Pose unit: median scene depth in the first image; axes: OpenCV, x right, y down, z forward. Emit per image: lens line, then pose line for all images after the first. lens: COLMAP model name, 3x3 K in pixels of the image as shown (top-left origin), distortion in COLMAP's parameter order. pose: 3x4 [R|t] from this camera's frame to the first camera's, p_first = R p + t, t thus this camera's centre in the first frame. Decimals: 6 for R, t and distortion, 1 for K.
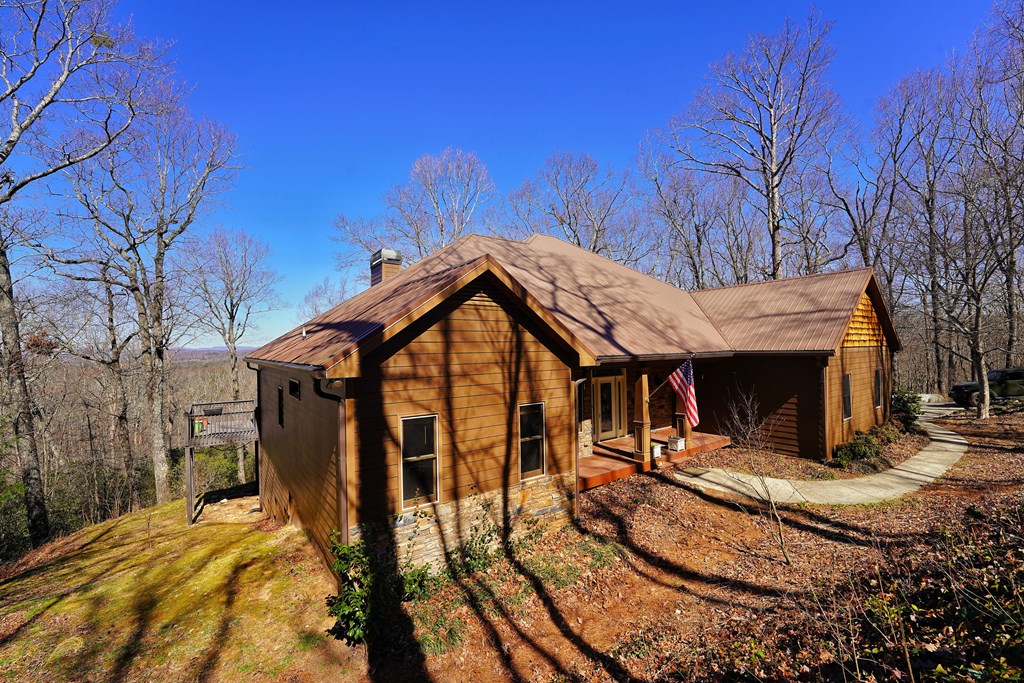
lens RADIAL K [[419.6, 0, 512.9], [0, 419.6, 348.2], [0, 0, 1]] dist [-0.029841, 0.005553]
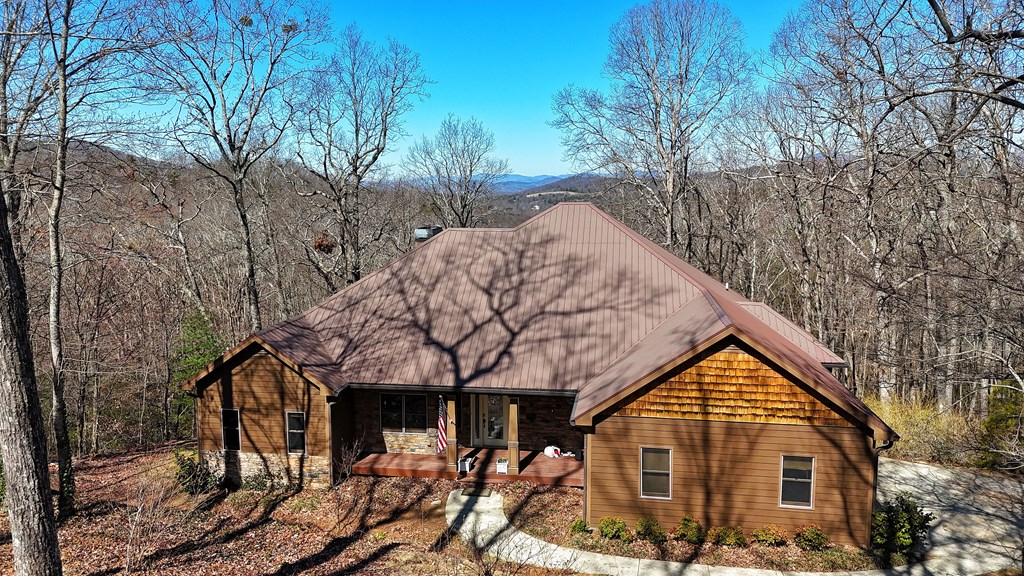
lens RADIAL K [[756.9, 0, 512.6], [0, 756.9, 284.0], [0, 0, 1]] dist [0.069887, -0.056233]
pose [[0.708547, 0.110610, -0.696941, 3.032047], [-0.010611, 0.989197, 0.146207, -0.921388], [0.705584, -0.096199, 0.702066, -0.553331]]
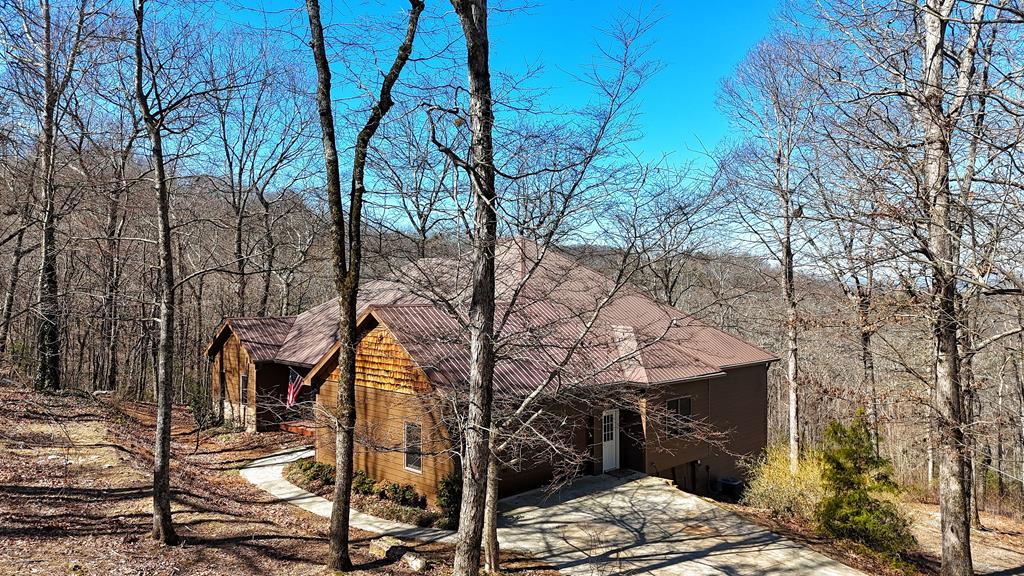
lens RADIAL K [[756.9, 0, 511.8], [0, 756.9, 285.9], [0, 0, 1]] dist [0.069887, -0.056233]
pose [[0.147067, 0.024320, -0.988828, 5.075279], [-0.005062, 0.999703, 0.023834, -0.547385], [0.989114, 0.001500, 0.147146, 2.042142]]
